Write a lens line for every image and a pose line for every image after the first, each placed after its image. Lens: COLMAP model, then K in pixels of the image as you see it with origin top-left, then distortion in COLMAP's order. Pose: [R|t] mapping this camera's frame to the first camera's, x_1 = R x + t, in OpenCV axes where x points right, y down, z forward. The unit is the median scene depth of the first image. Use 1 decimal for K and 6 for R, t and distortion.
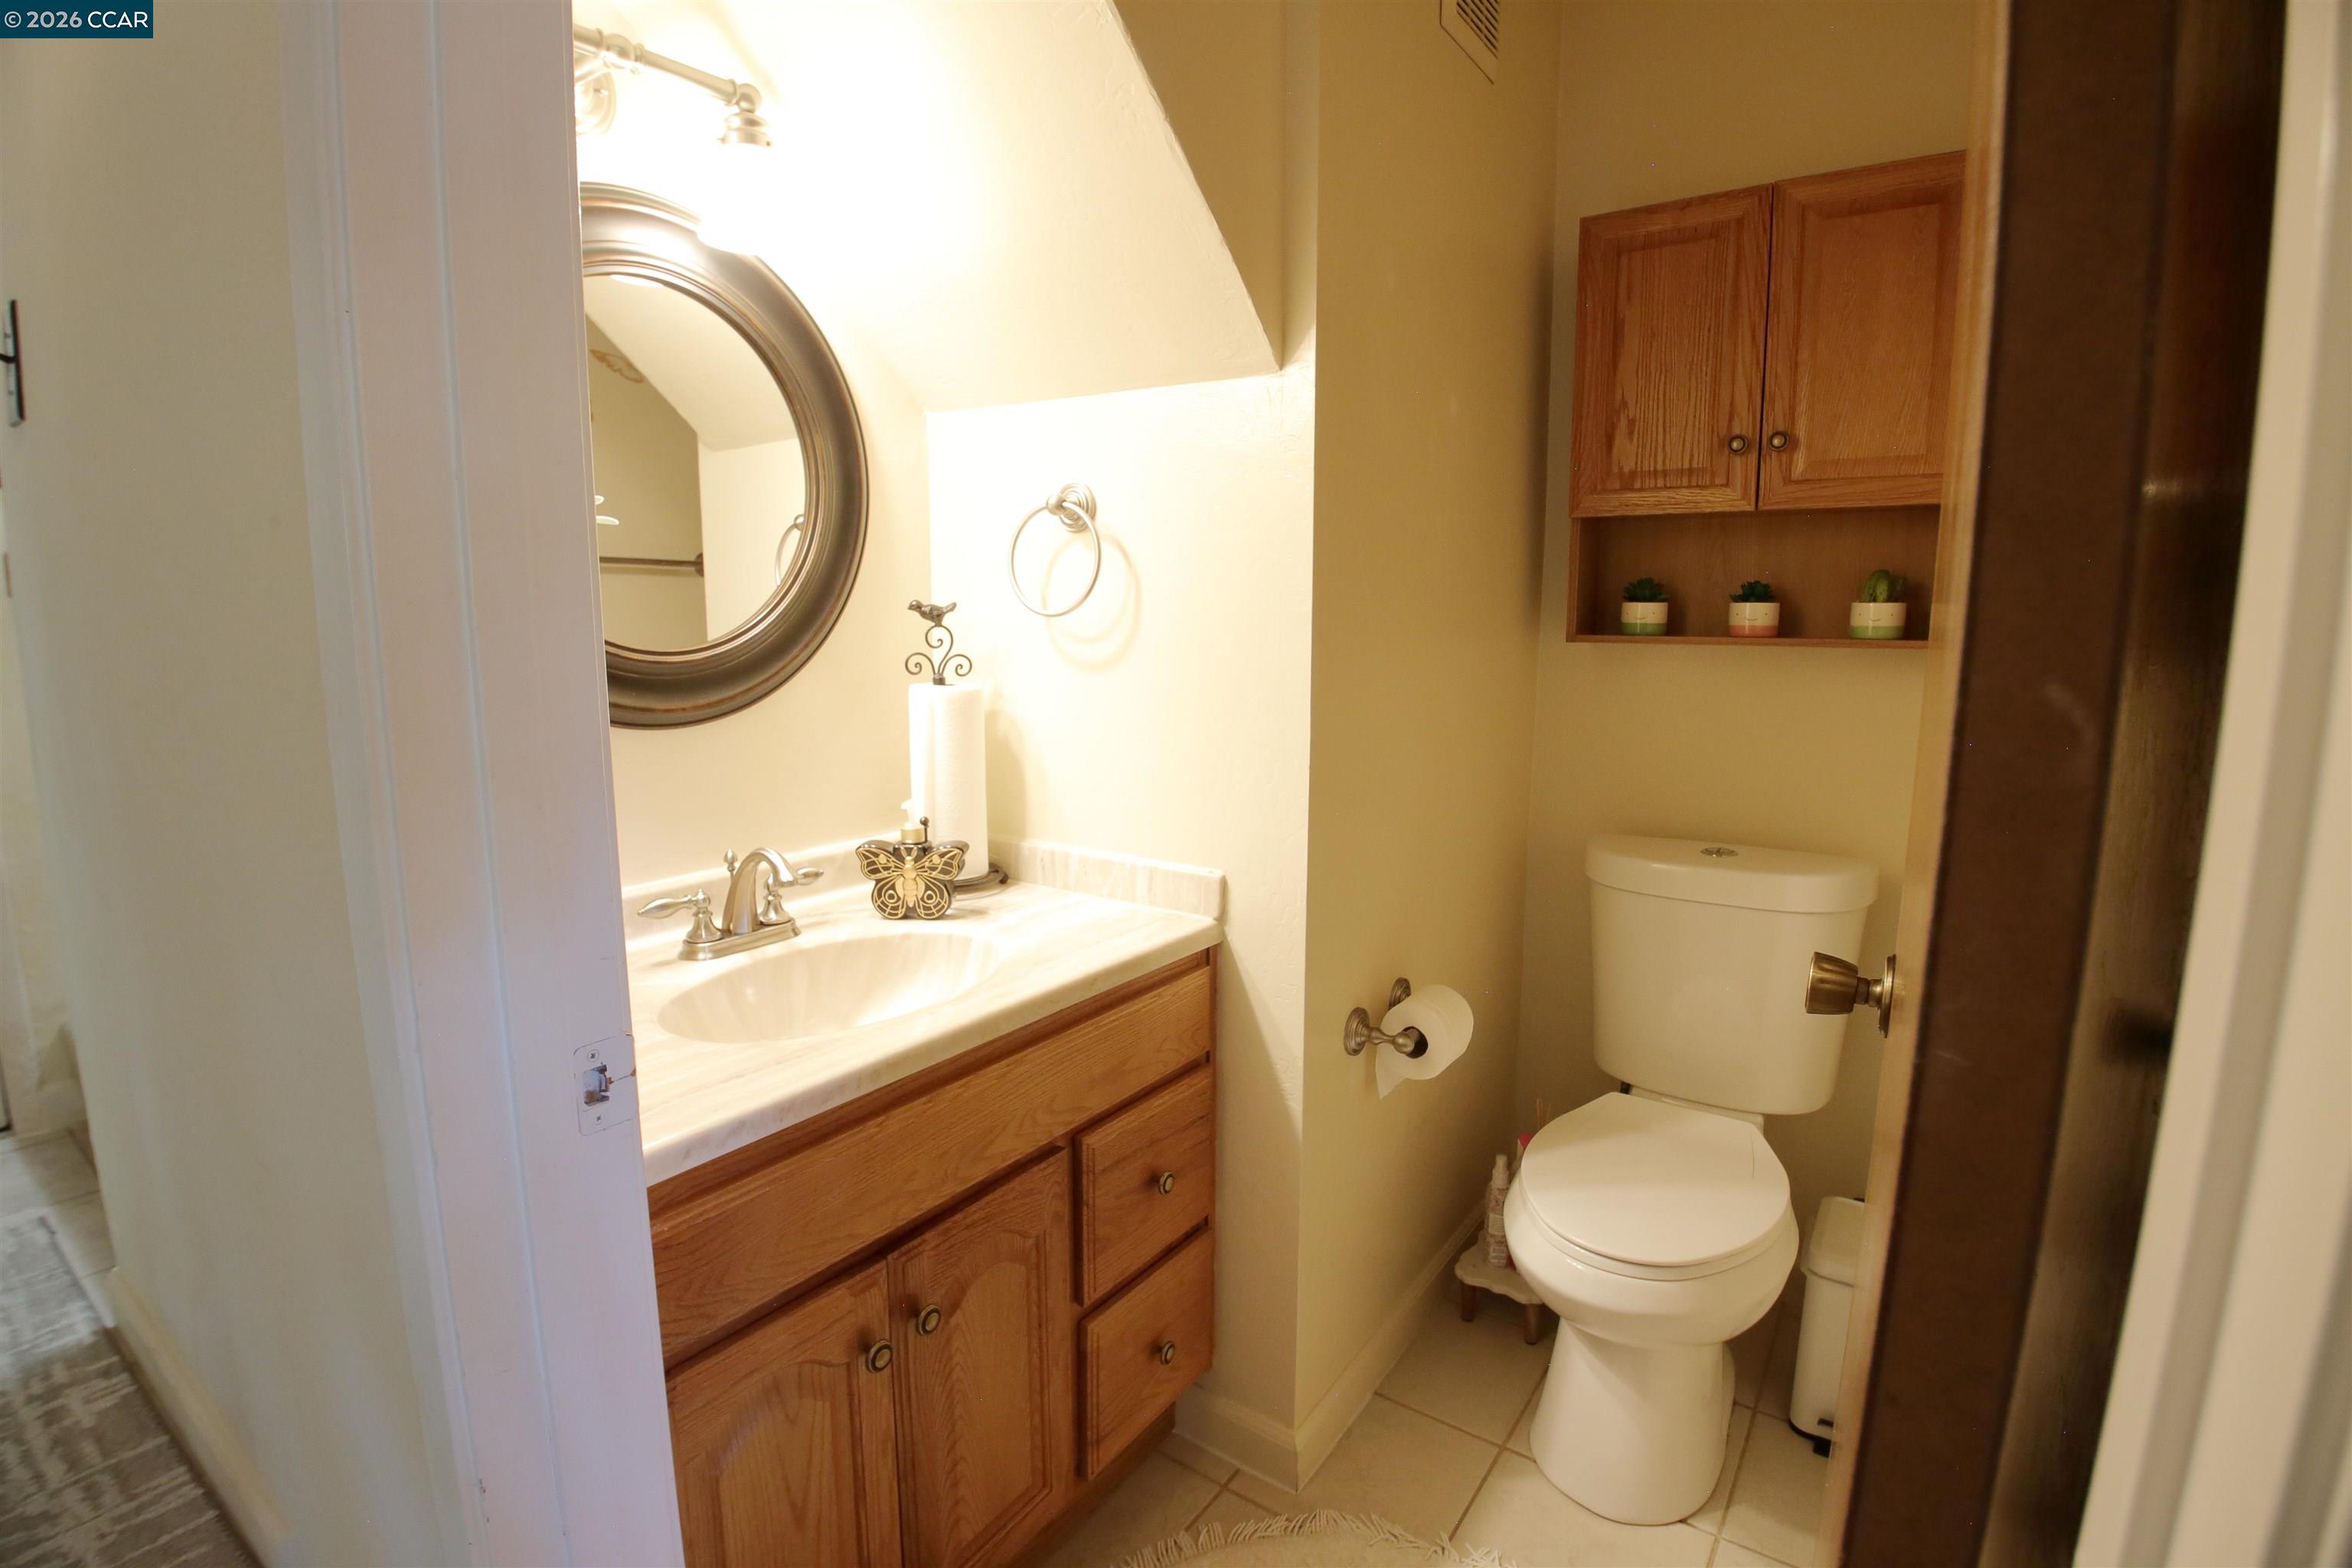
lens RADIAL K [[1143.5, 0, 1163.6], [0, 1143.5, 807.9], [0, 0, 1]] dist [-0.001066, -0.000113]
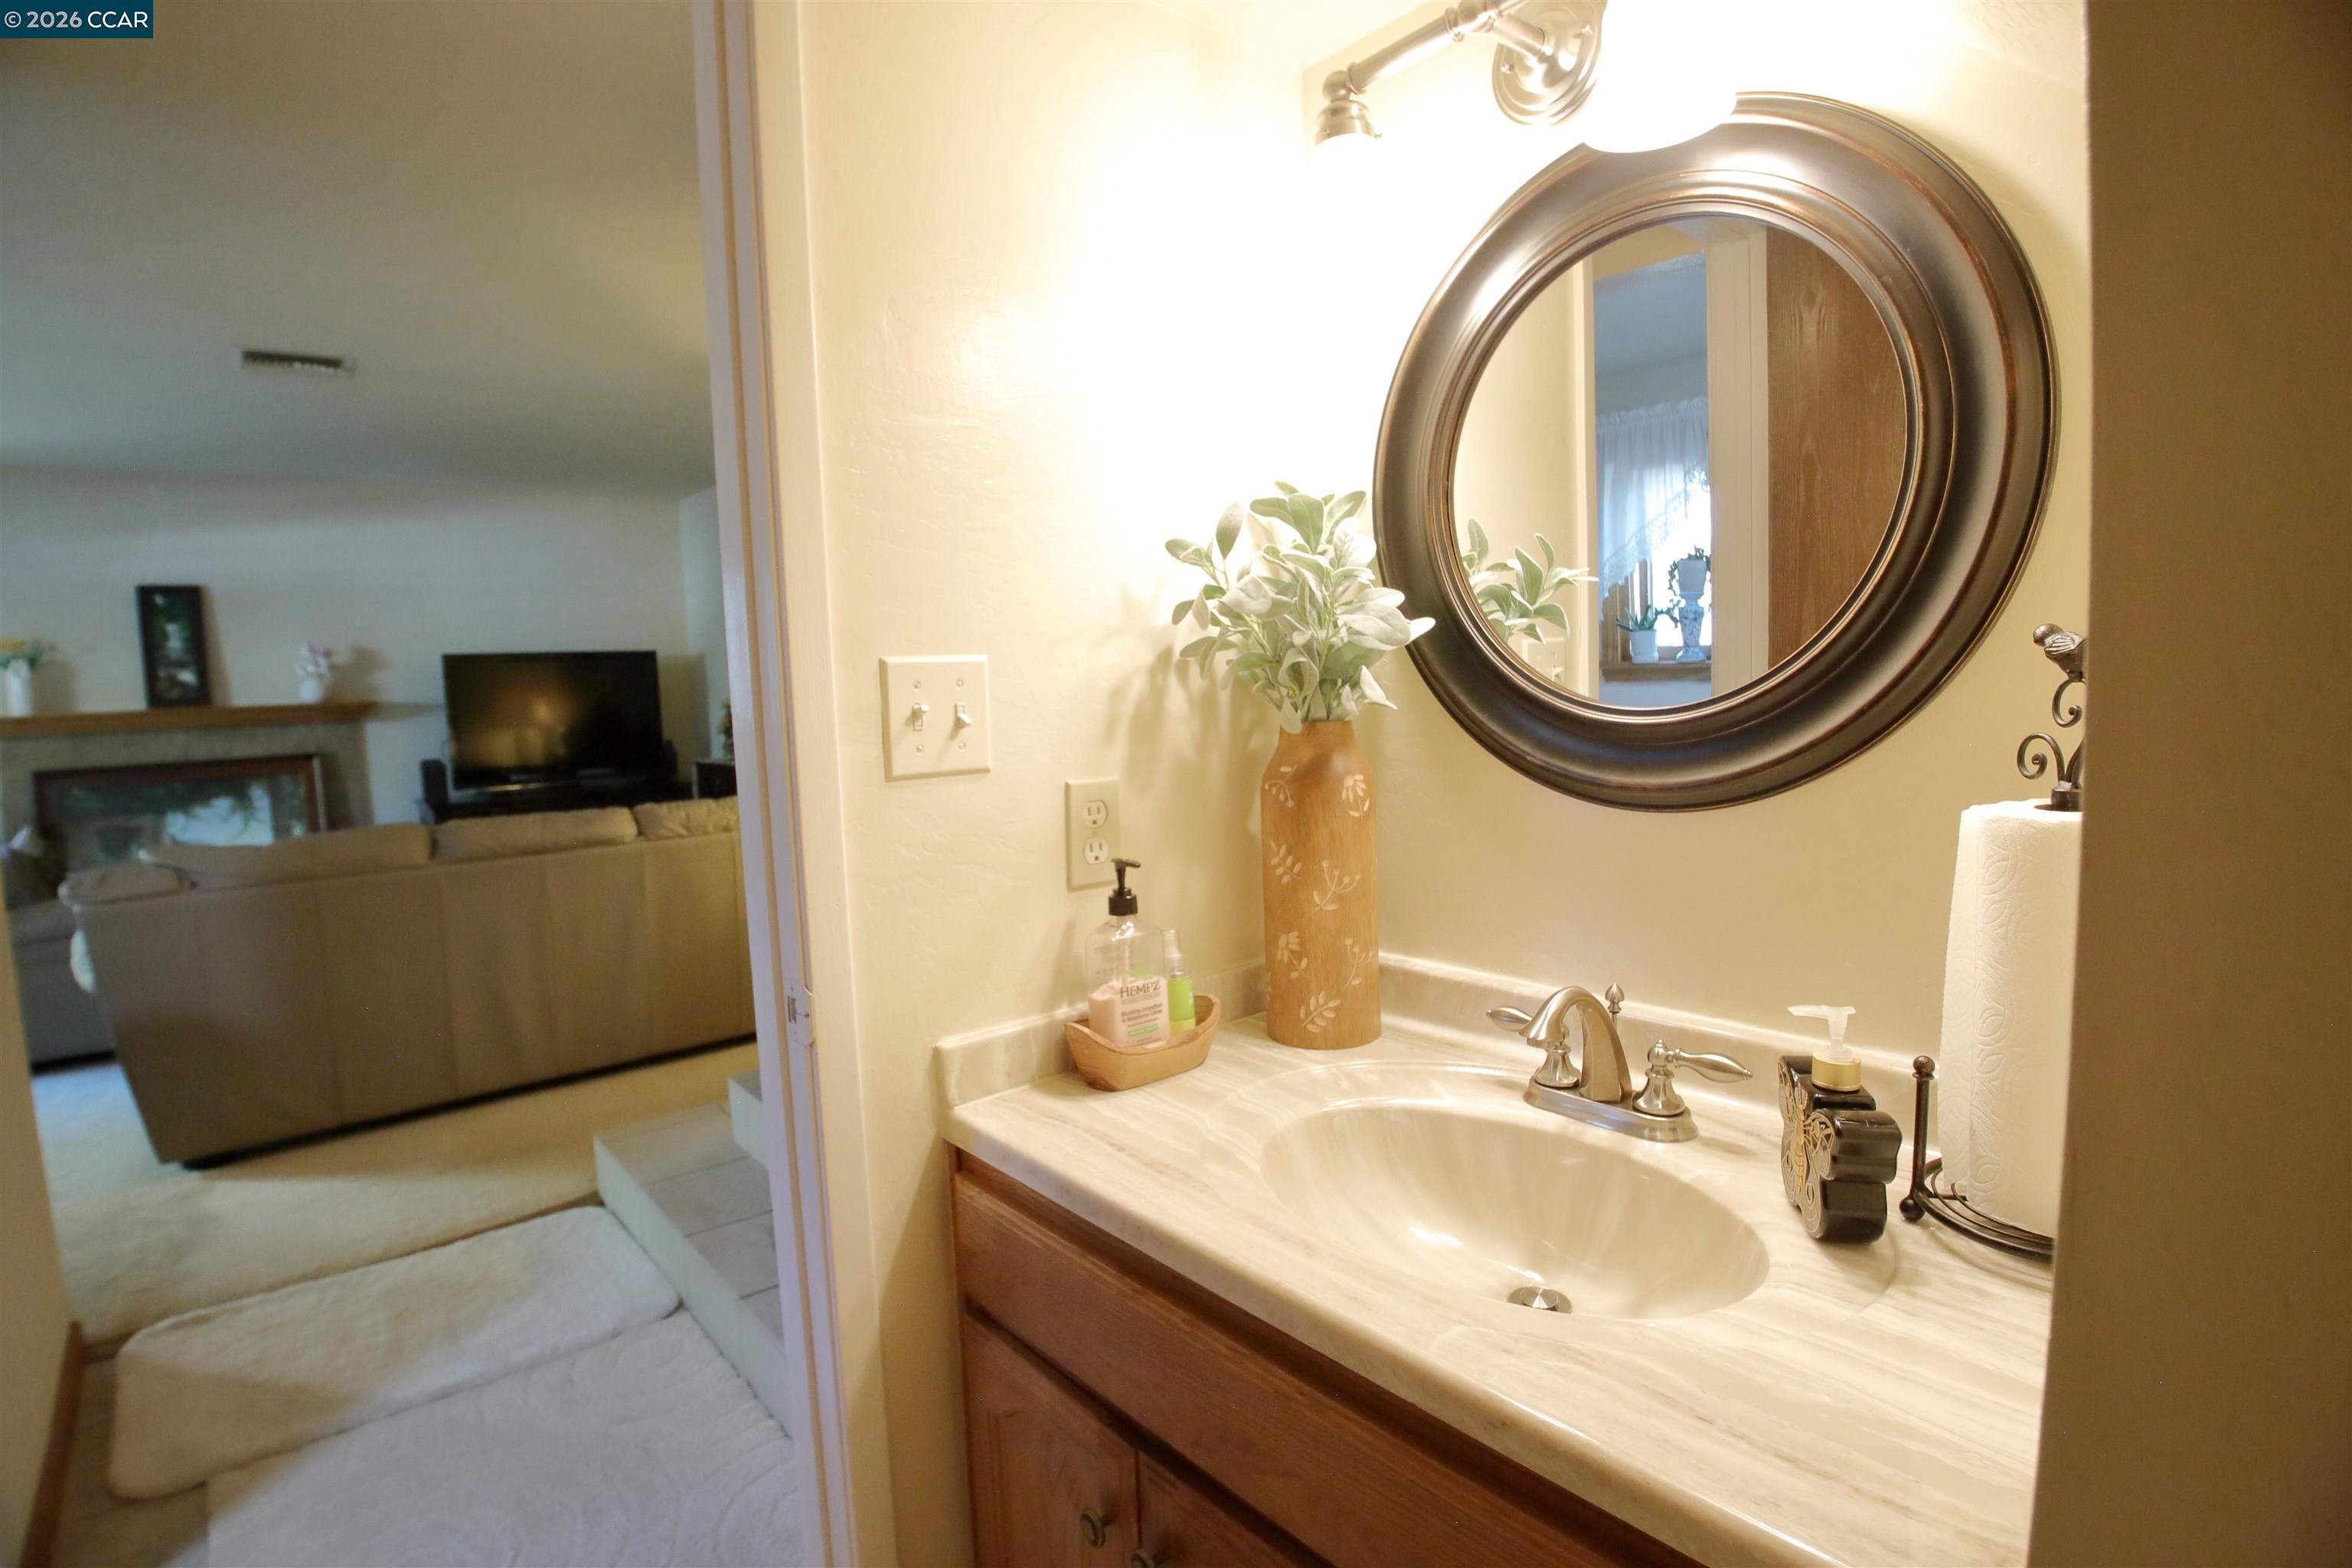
lens RADIAL K [[1143.5, 0, 1163.6], [0, 1143.5, 807.9], [0, 0, 1]] dist [-0.001066, -0.000113]
pose [[-0.225857, 0.115726, -0.967262, 0.364849], [-0.151650, 0.976637, 0.152258, -0.134905], [0.962284, 0.181073, -0.203030, 0.821451]]
